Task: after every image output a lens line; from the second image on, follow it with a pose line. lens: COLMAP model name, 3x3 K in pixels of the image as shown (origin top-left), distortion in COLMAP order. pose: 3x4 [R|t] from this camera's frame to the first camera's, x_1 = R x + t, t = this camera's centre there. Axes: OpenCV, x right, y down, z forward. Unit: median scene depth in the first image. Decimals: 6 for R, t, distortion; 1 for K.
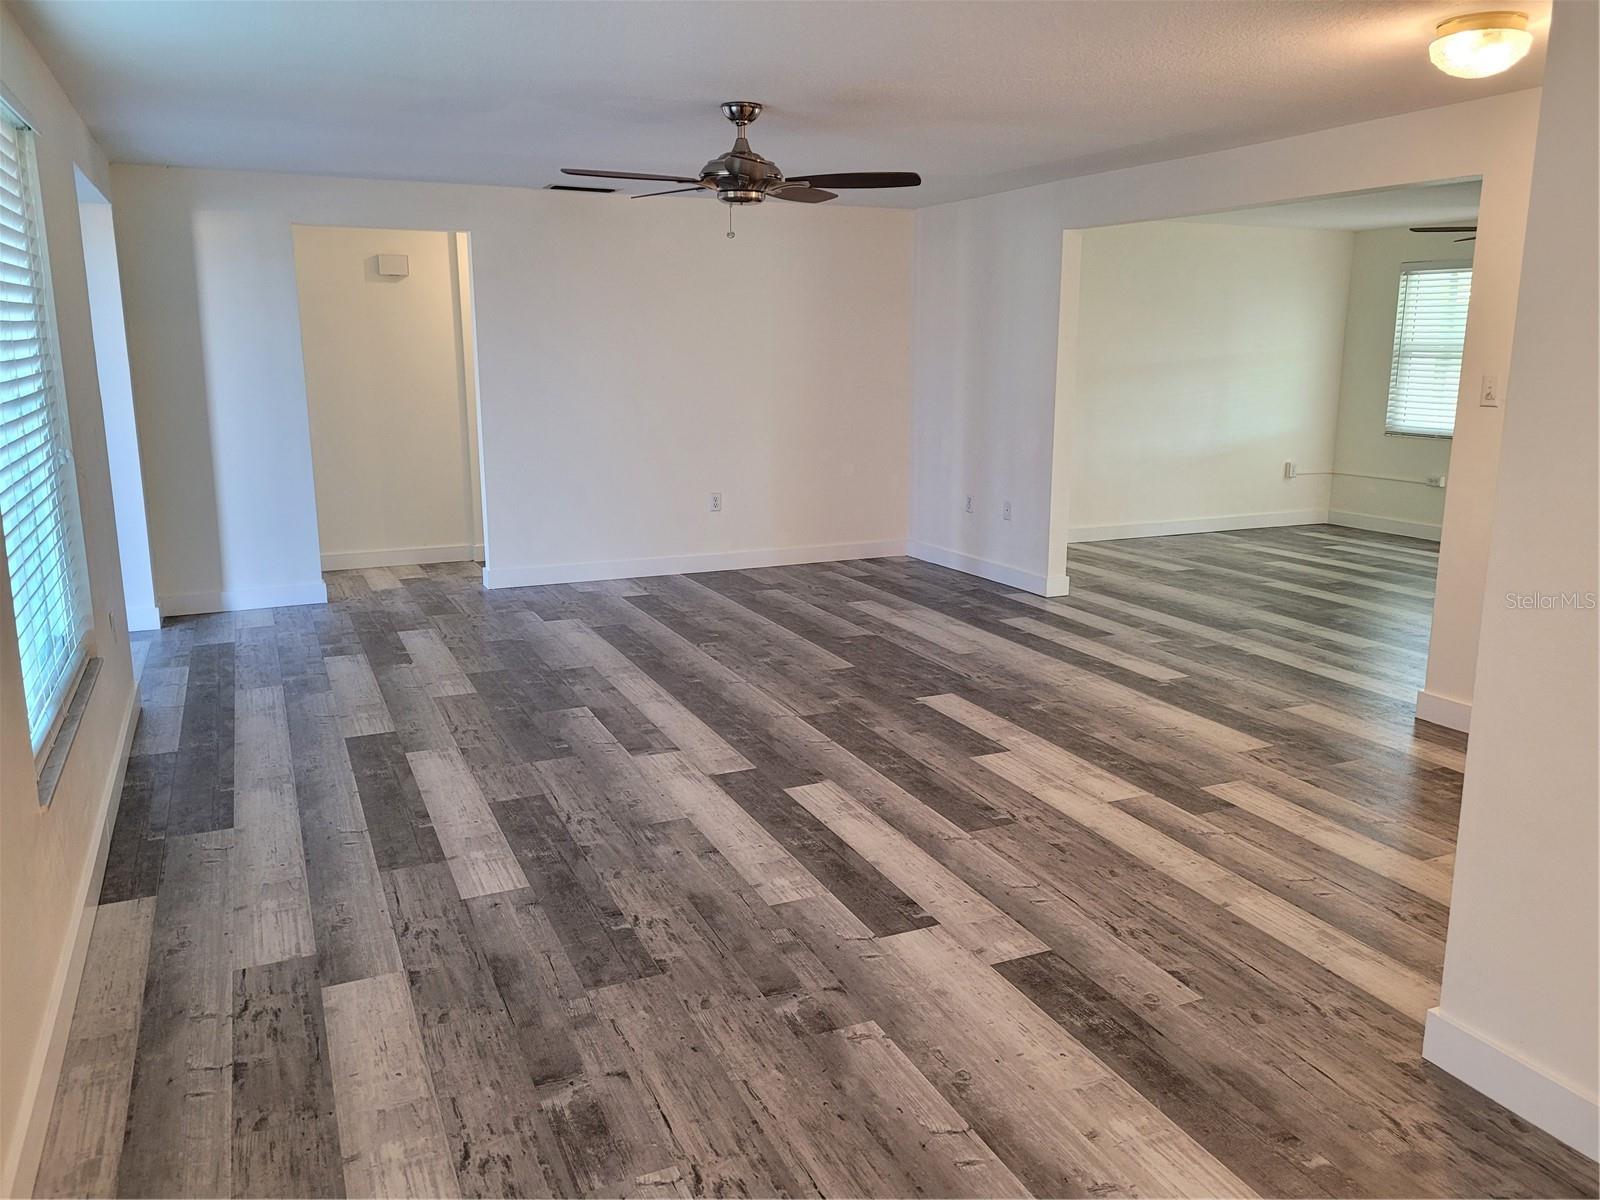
lens RADIAL K [[1196.0, 0, 800.0], [0, 1196.0, 600.0], [0, 0, 1]] dist [0.061091, -0.053152]
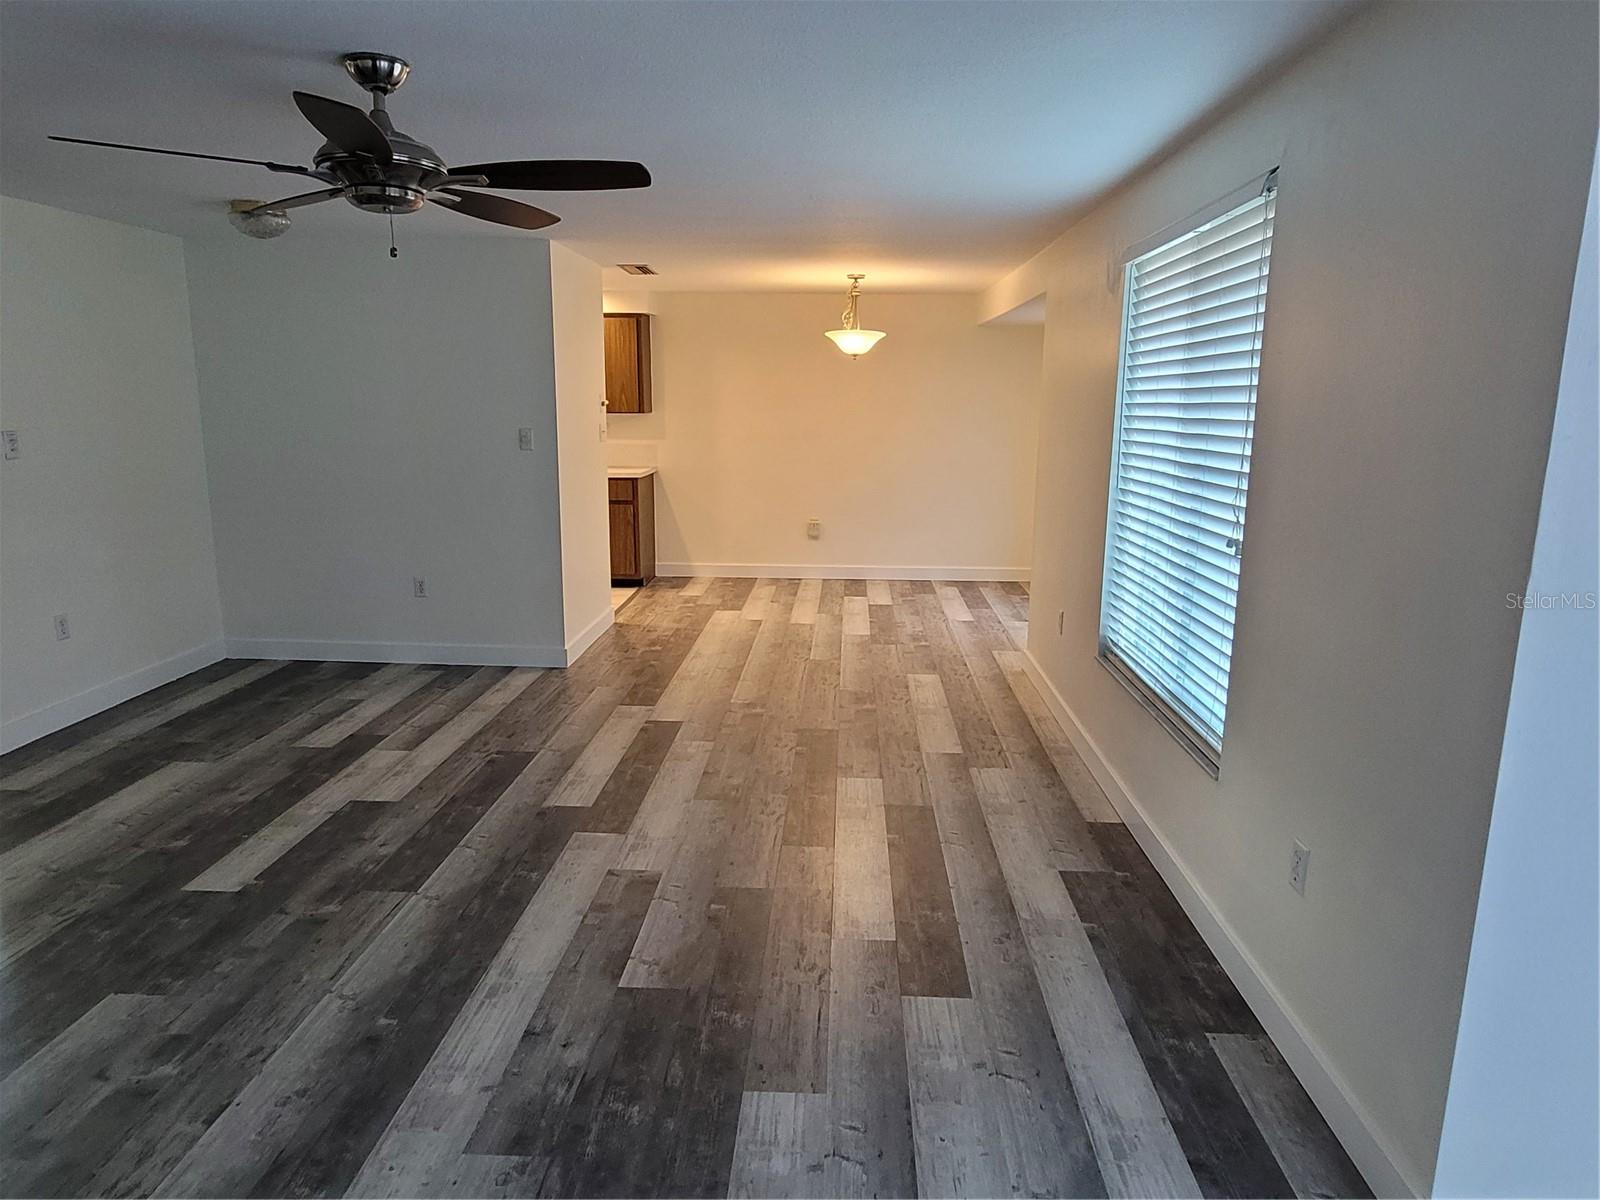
lens RADIAL K [[990.6, 0, 806.6], [0, 990.6, 592.5], [0, 0, 1]] dist [-0.001793, -0.000749]
pose [[-0.891652, -0.098061, 0.441974, -0.580737], [0.085822, 0.921945, 0.377693, -0.357011], [-0.444512, 0.374702, -0.813638, 1.579877]]
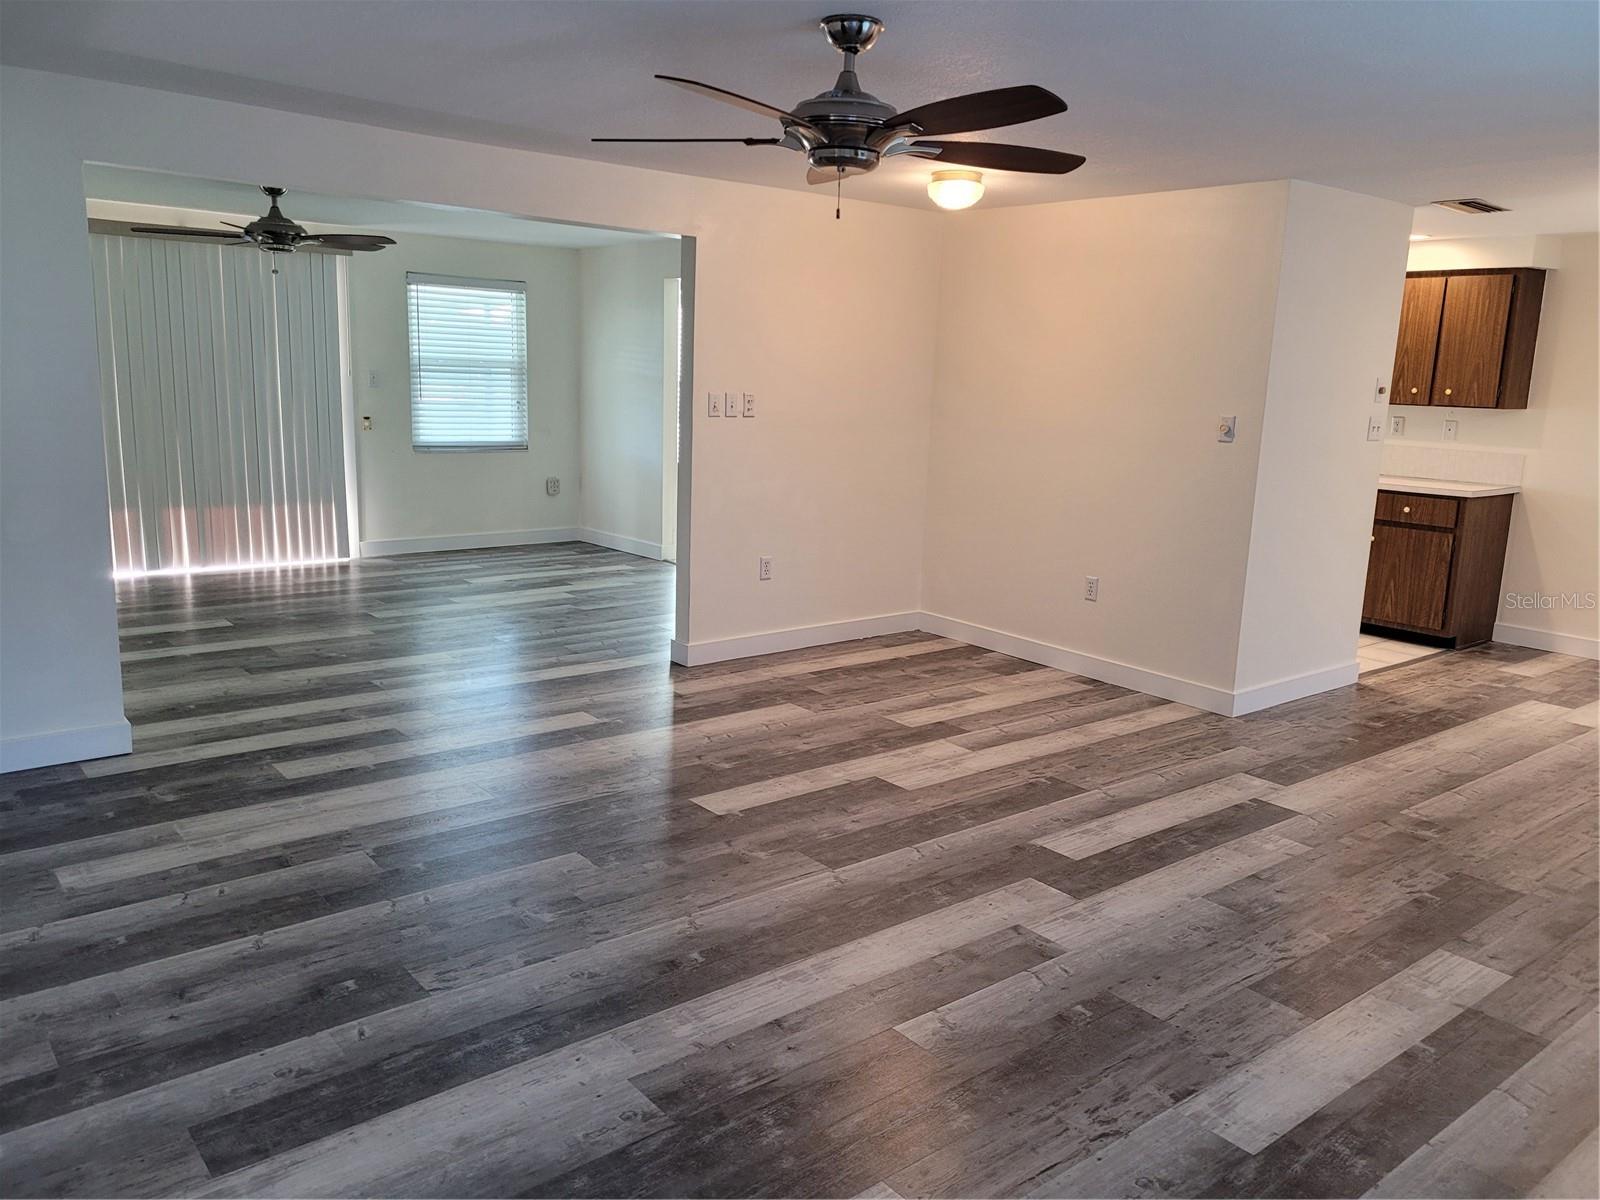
lens RADIAL K [[1199.2, 0, 795.9], [0, 1199.2, 584.7], [0, 0, 1]] dist [0.066225, -0.055657]
pose [[-0.254673, -0.185910, 0.948989, -0.804074], [0.170100, 0.957433, 0.233213, -0.301141], [-0.951949, 0.220816, -0.212209, 1.351709]]
